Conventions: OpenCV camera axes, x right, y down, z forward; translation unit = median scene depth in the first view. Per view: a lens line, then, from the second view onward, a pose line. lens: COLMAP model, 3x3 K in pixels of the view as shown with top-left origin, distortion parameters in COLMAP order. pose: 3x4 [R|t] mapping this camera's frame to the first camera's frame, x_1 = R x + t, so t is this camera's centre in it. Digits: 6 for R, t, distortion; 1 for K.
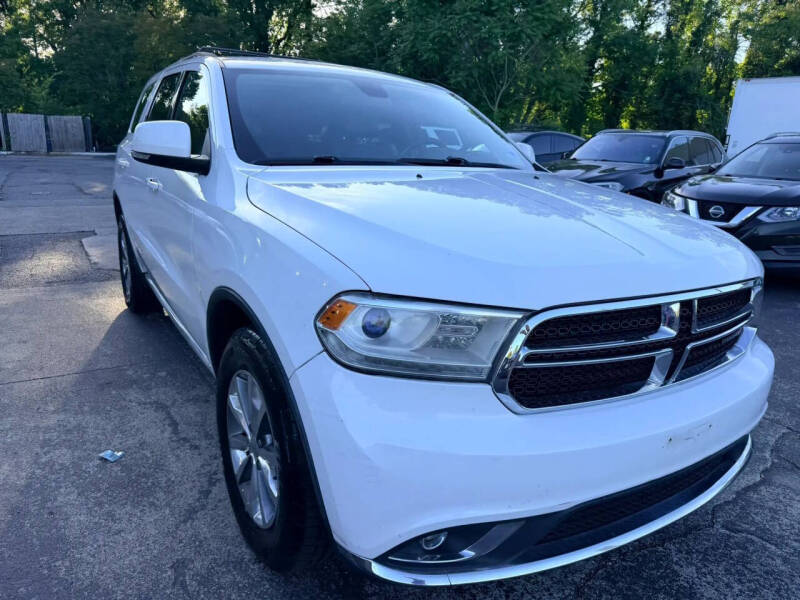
lens RADIAL K [[557.1, 0, 401.0], [0, 557.1, 300.0], [0, 0, 1]] dist [0.038385, -0.044499]
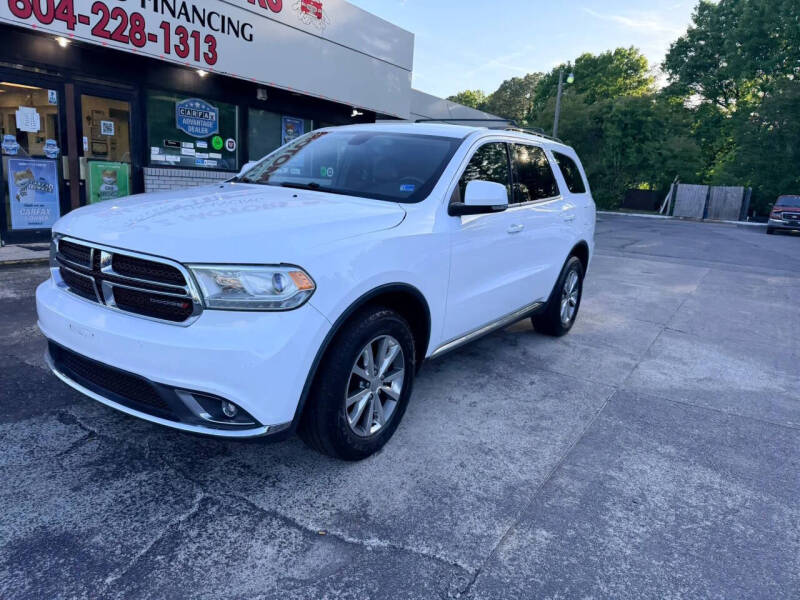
lens RADIAL K [[557.1, 0, 407.3], [0, 557.1, 299.2], [0, 0, 1]] dist [0.038385, -0.044499]
pose [[0.440139, 0.180246, -0.879653, 1.607717], [-0.287895, 0.956255, 0.051893, -0.138753], [0.850526, 0.230407, 0.472777, 0.699481]]
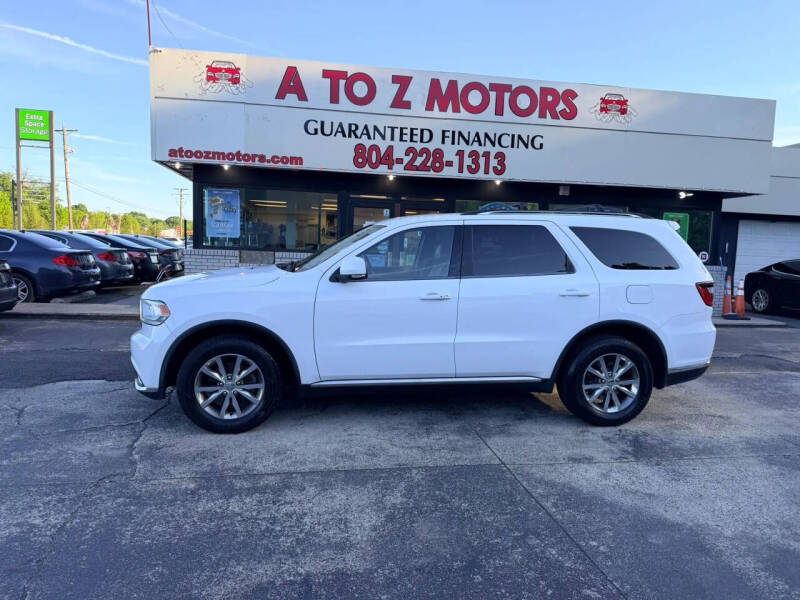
lens RADIAL K [[557.1, 0, 408.4], [0, 557.1, 298.4], [0, 0, 1]] dist [0.038385, -0.044499]
pose [[-0.377525, 0.036581, -0.925277, 2.068474], [-0.291095, 0.943875, 0.156087, -0.644114], [0.879055, 0.328271, -0.345688, 2.396691]]
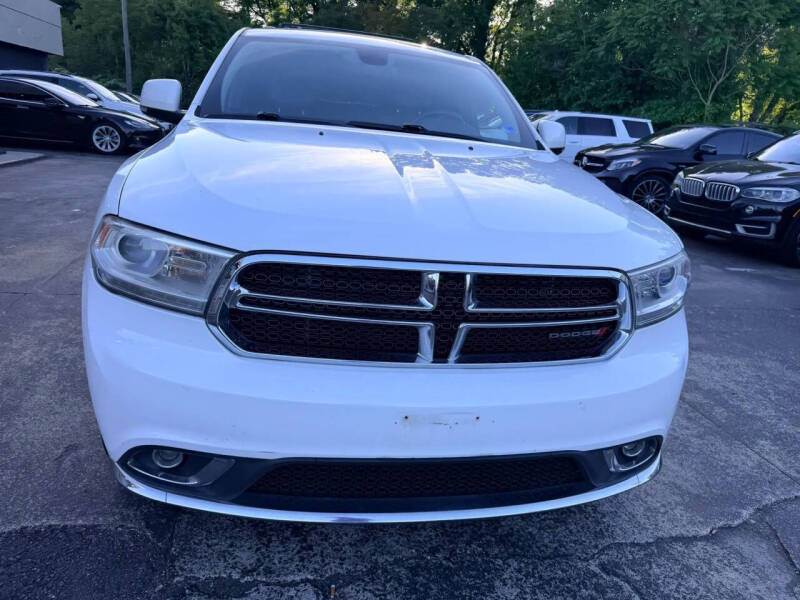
lens RADIAL K [[557.1, 0, 407.1], [0, 557.1, 291.9], [0, 0, 1]] dist [0.038385, -0.044499]
pose [[0.935447, 0.143479, -0.323037, 0.500819], [-0.143092, 0.989392, 0.025082, 0.013251], [0.323209, 0.022761, 0.946054, 0.084724]]
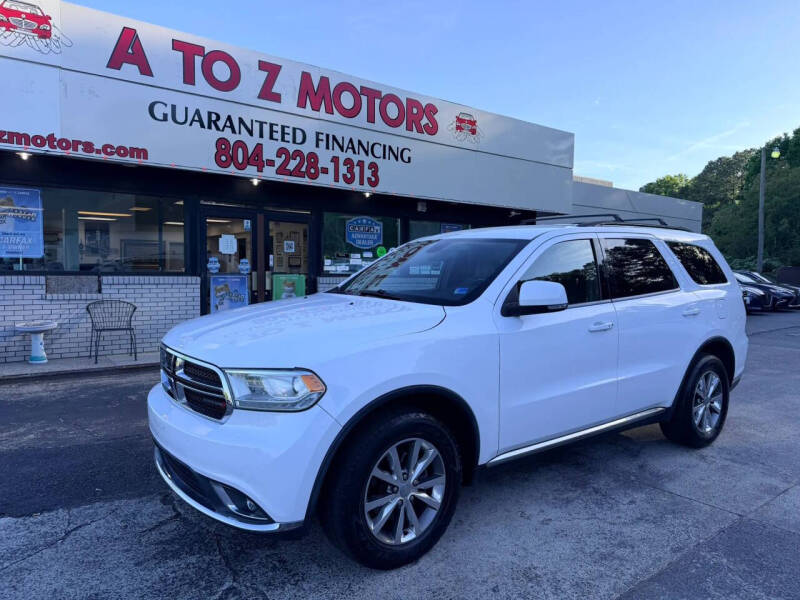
lens RADIAL K [[557.1, 0, 407.2], [0, 557.1, 299.1], [0, 0, 1]] dist [0.038385, -0.044499]
pose [[0.111963, 0.018798, -0.993535, 1.739480], [-0.272096, 0.962190, -0.012458, -0.263314], [0.955734, 0.271731, 0.112845, 1.021672]]
